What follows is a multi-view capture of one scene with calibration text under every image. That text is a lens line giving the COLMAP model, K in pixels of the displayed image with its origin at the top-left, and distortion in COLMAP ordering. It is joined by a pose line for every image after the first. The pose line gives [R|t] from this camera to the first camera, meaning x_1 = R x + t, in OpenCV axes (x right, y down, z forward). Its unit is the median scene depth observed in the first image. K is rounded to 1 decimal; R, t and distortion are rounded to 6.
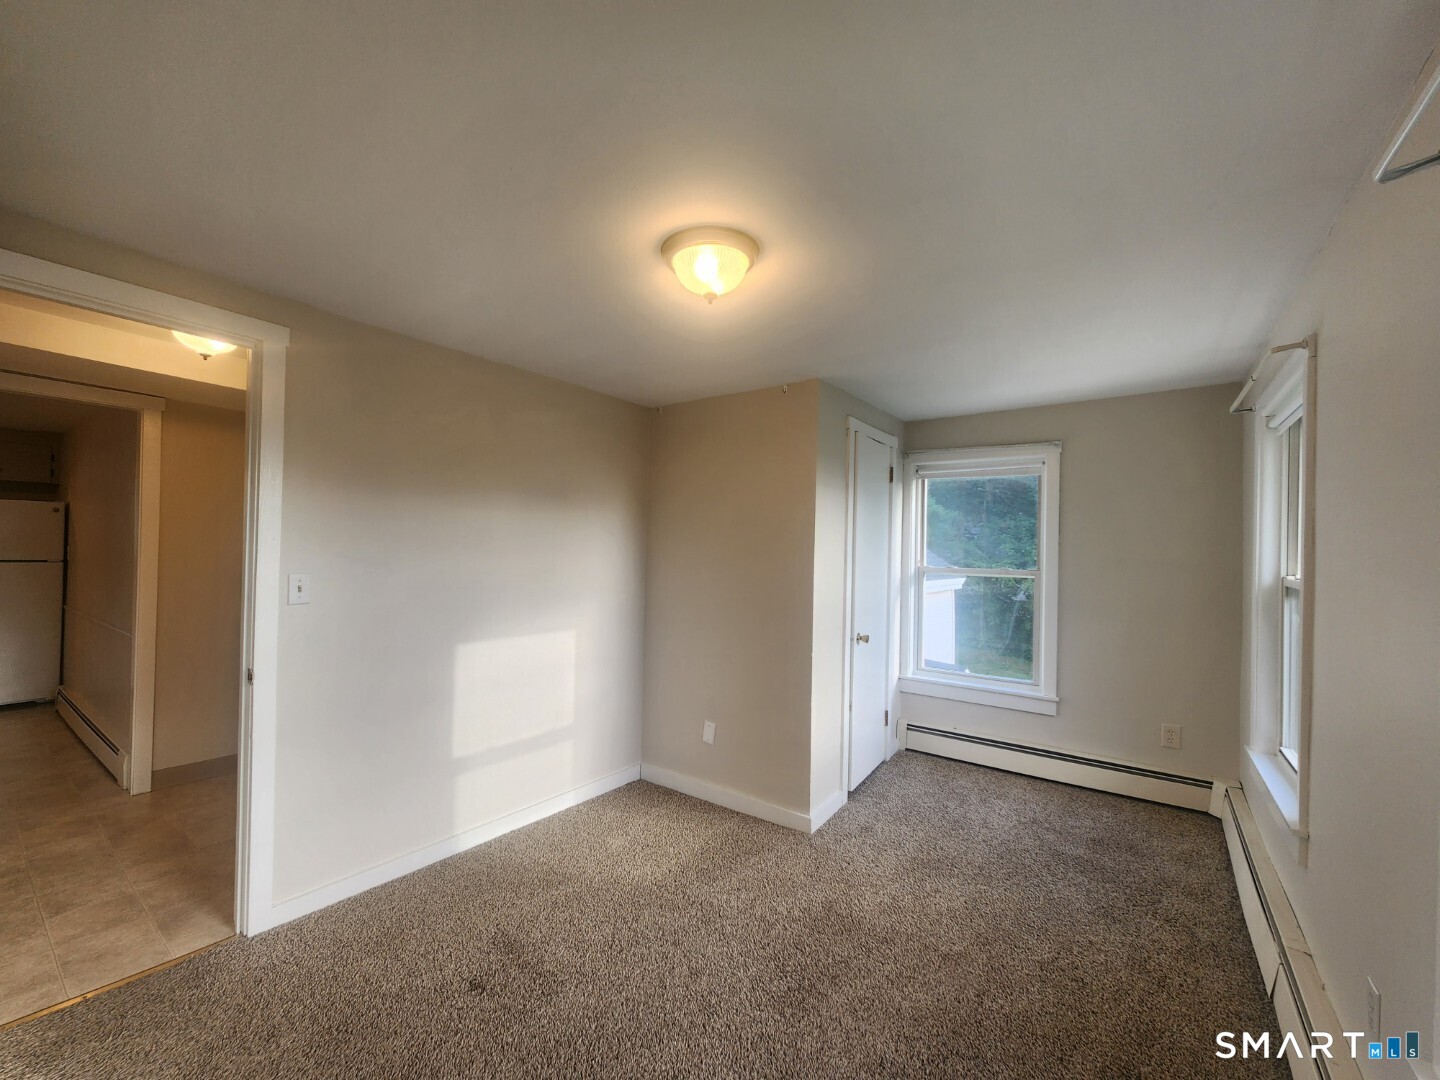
lens RADIAL K [[586.8, 0, 720.1], [0, 586.8, 546.3], [0, 0, 1]] dist [0.000519, -0.001110]
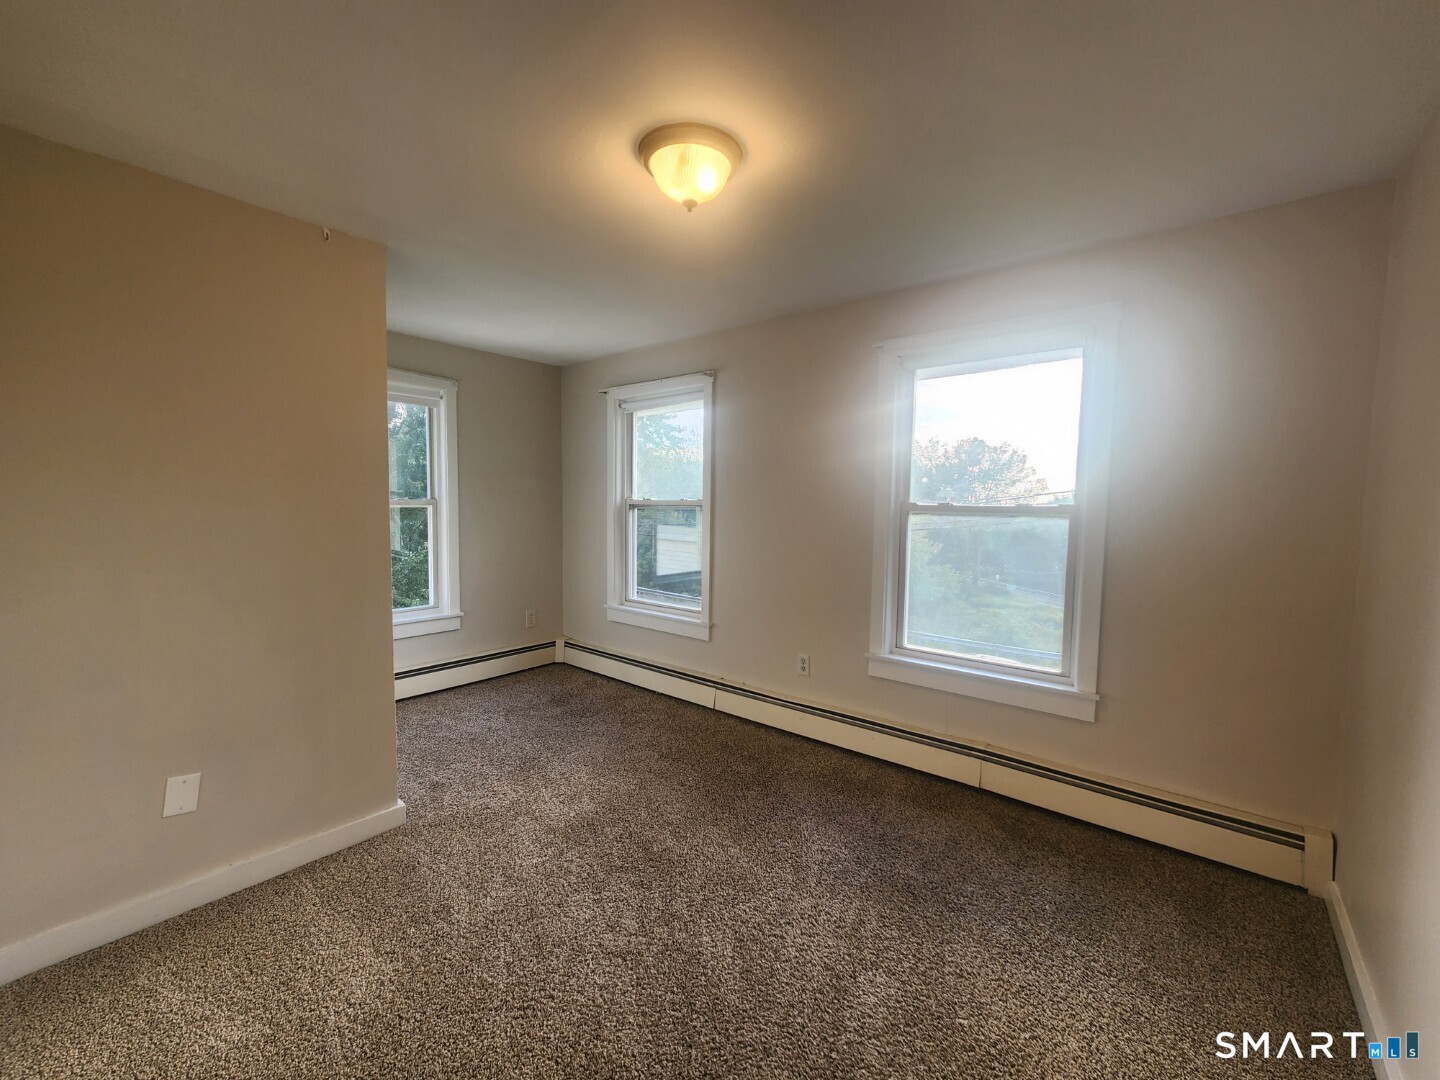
lens RADIAL K [[586.8, 0, 720.1], [0, 586.8, 546.3], [0, 0, 1]] dist [0.000519, -0.001110]
pose [[0.065274, -0.092608, 0.993561, -0.540977], [-0.016502, 0.995448, 0.093868, 0.019116], [-0.997731, -0.022523, 0.063449, 0.470982]]
